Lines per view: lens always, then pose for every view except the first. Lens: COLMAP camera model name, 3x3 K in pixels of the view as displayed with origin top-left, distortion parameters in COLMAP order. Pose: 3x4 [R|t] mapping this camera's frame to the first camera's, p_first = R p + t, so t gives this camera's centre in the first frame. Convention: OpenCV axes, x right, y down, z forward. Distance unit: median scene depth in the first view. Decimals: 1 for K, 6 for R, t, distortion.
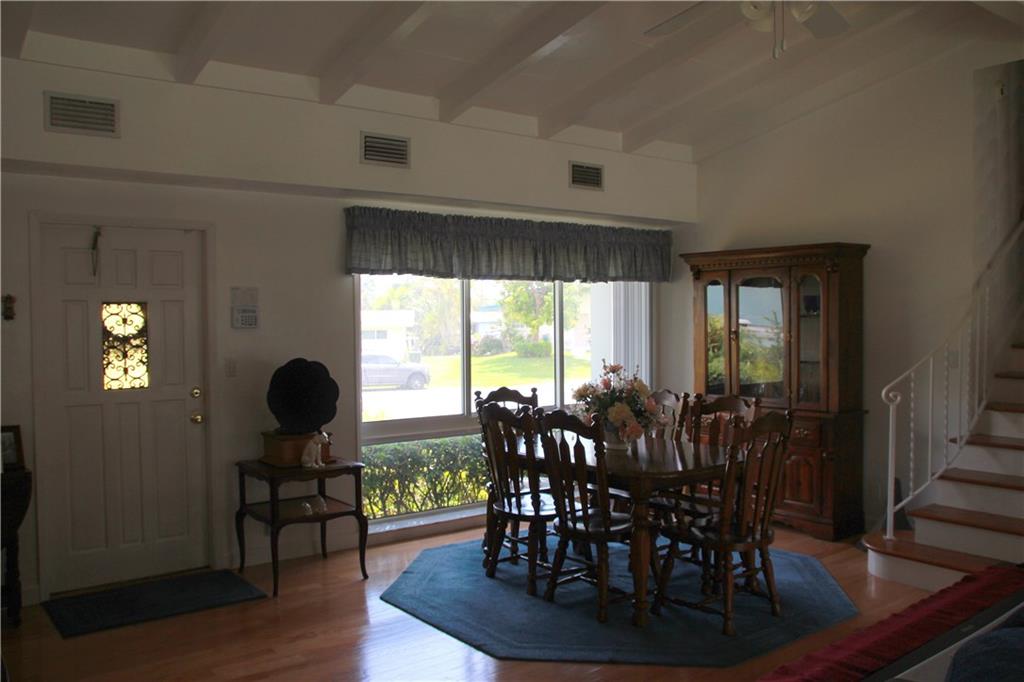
lens RADIAL K [[856.9, 0, 512.0], [0, 856.9, 341.0], [0, 0, 1]] dist [-0.124483, 0.139029]
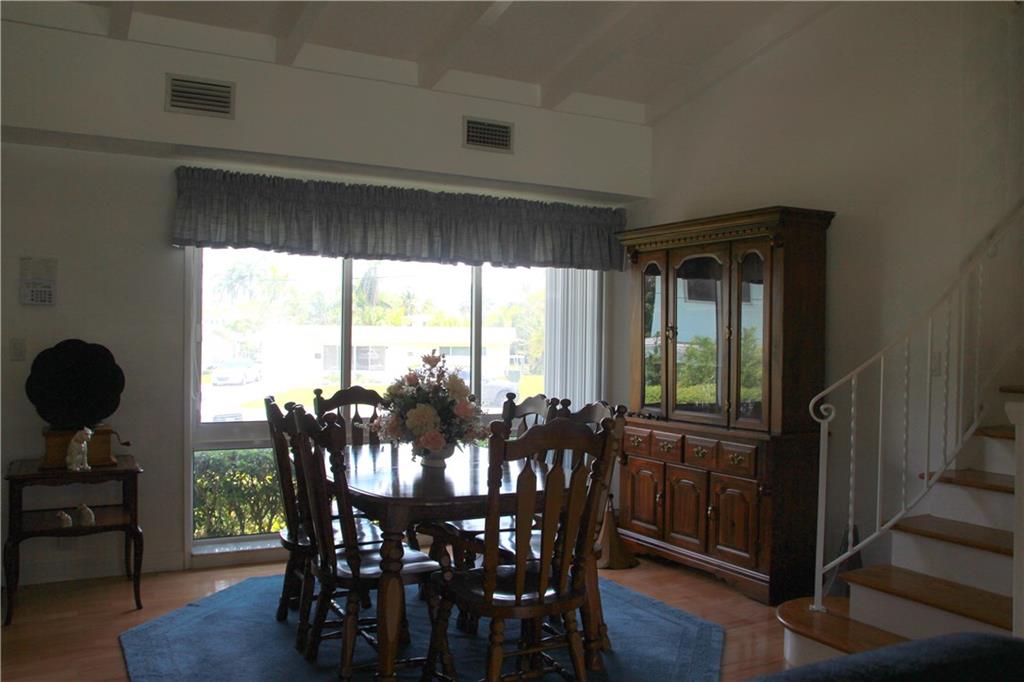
lens RADIAL K [[856.9, 0, 512.0], [0, 856.9, 341.0], [0, 0, 1]] dist [-0.124483, 0.139029]
pose [[0.987597, 0.020500, -0.155664, 0.260365], [-0.024690, 0.999382, -0.025028, 0.027116], [0.155055, 0.028561, 0.987493, 0.212794]]
